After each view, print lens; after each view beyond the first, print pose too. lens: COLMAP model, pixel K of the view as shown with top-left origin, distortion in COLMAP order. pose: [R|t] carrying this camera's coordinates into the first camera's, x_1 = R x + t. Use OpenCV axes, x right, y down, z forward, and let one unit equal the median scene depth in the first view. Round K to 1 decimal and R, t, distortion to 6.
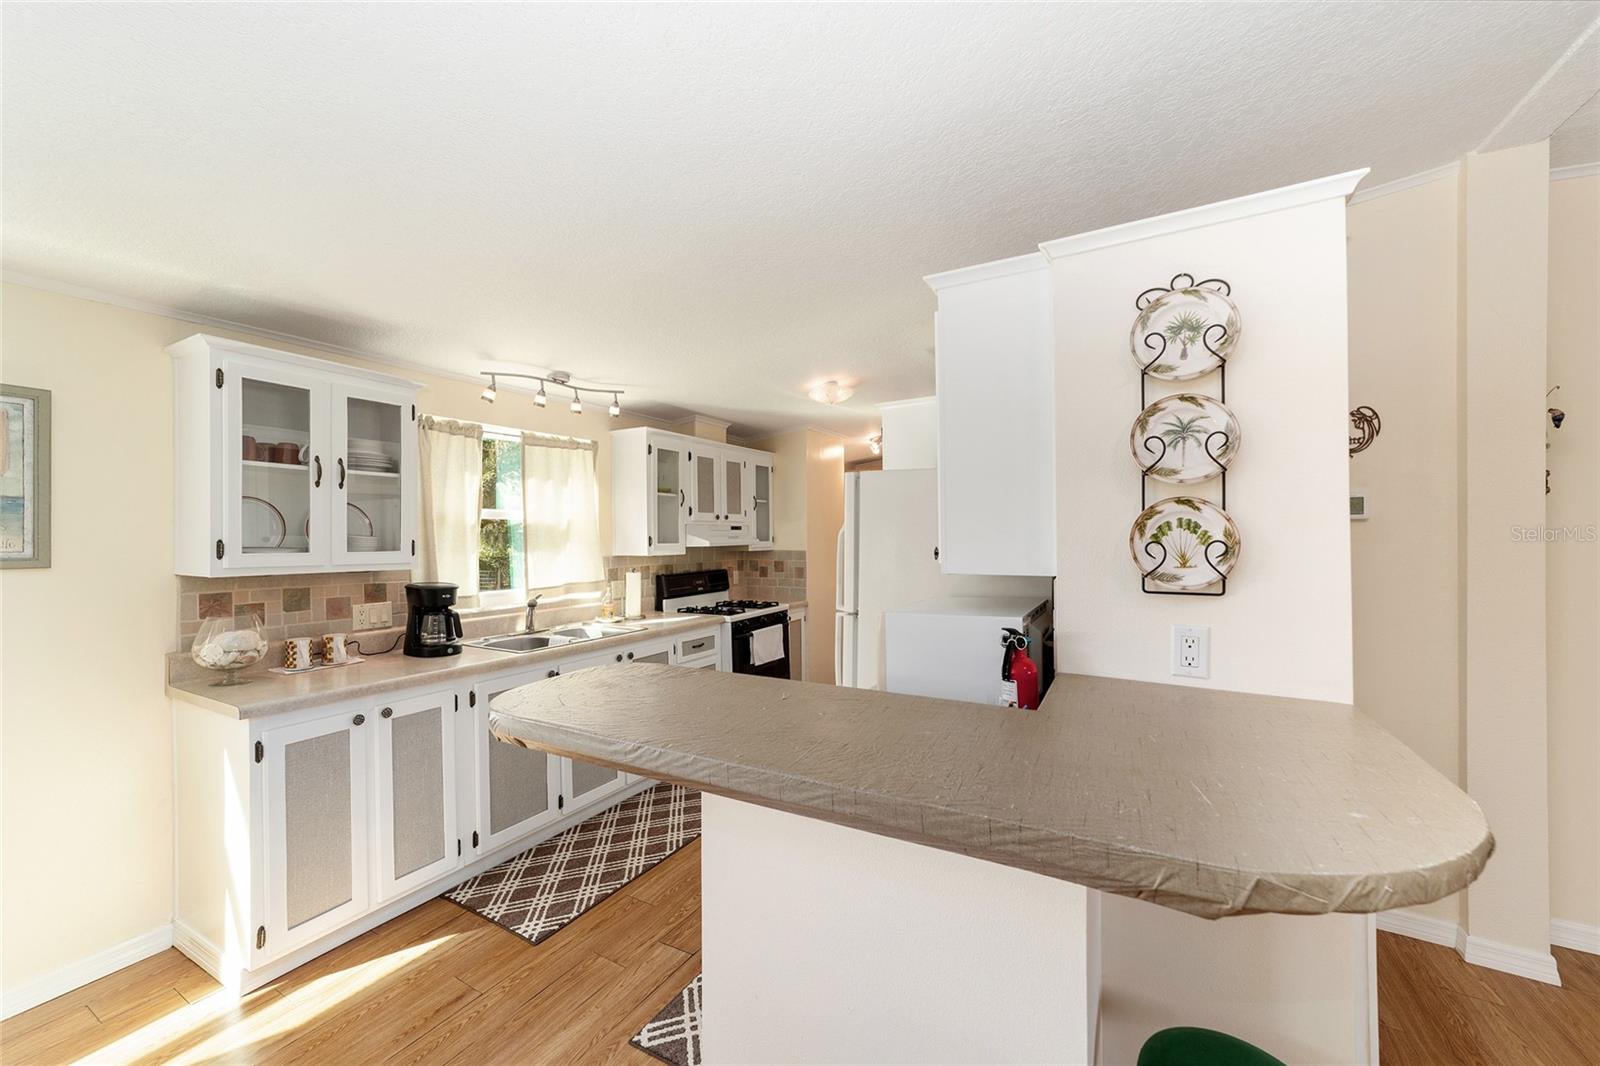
lens RADIAL K [[615.1, 0, 794.8], [0, 615.1, 532.5], [0, 0, 1]] dist [-0.017266, 0.009525]
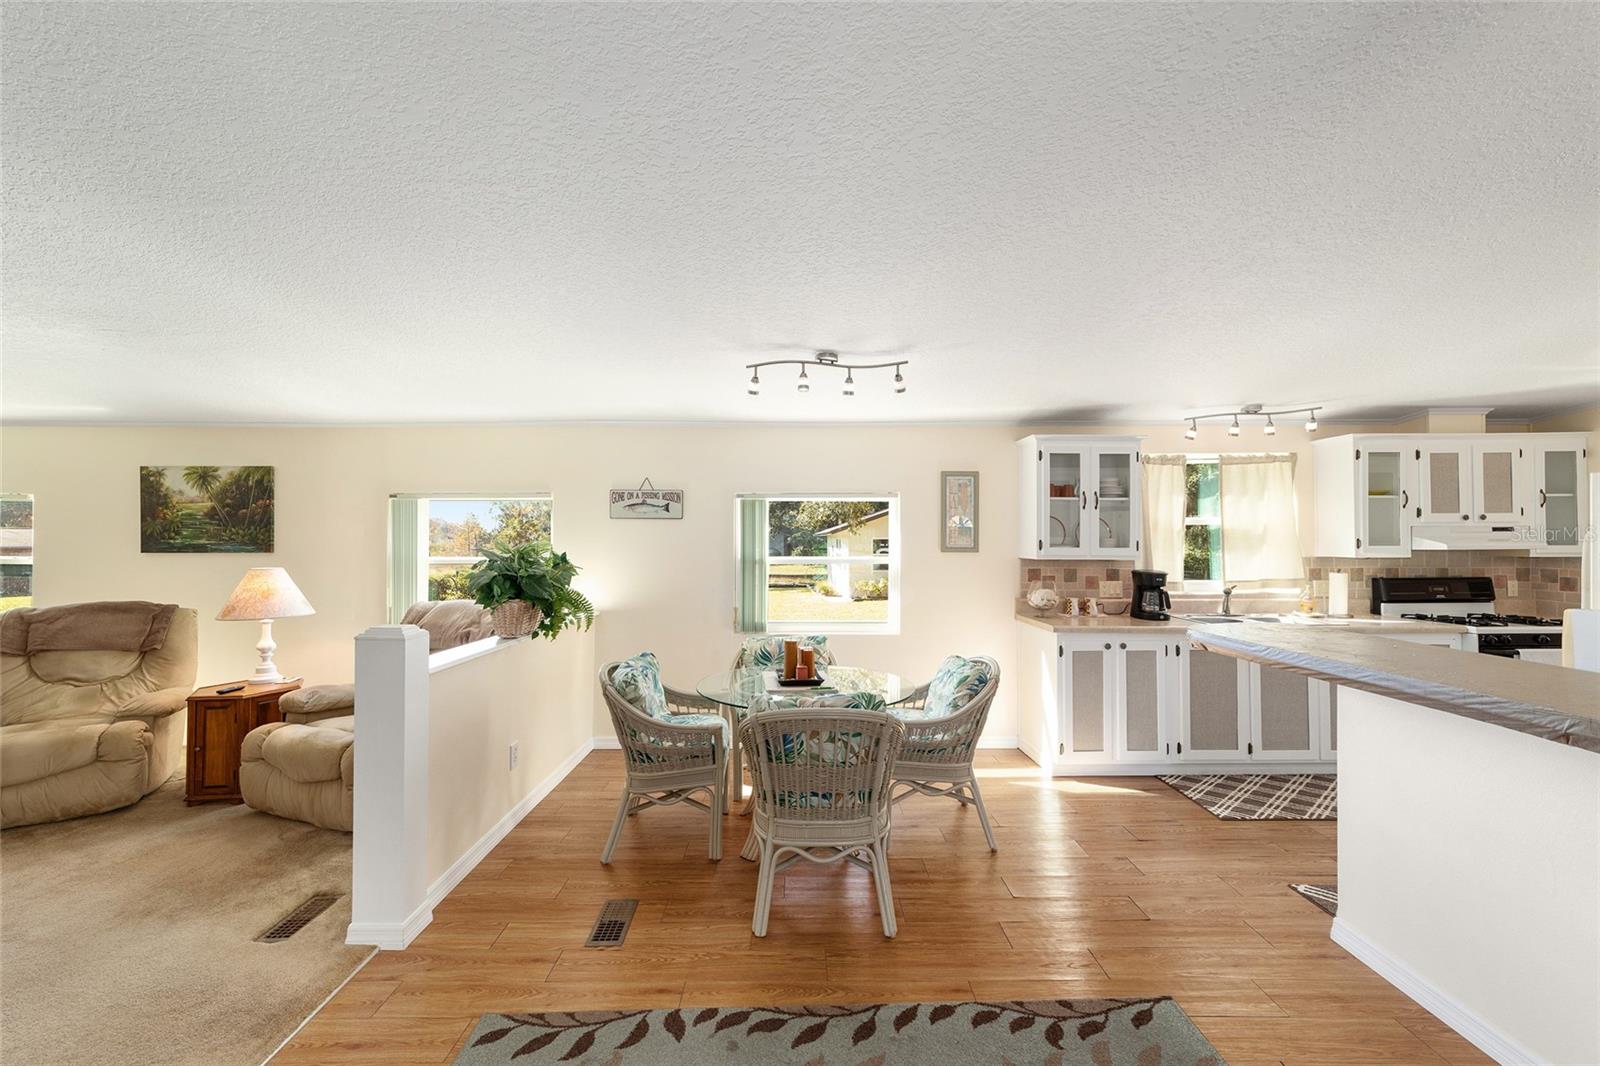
lens RADIAL K [[605.1, 0, 800.8], [0, 605.1, 539.5], [0, 0, 1]] dist [-0.016265, 0.009019]
pose [[0.501696, 0.004390, -0.865033, 0.224416], [0.003626, 0.999968, 0.007178, -0.003993], [0.865036, -0.006738, 0.501664, -0.423660]]
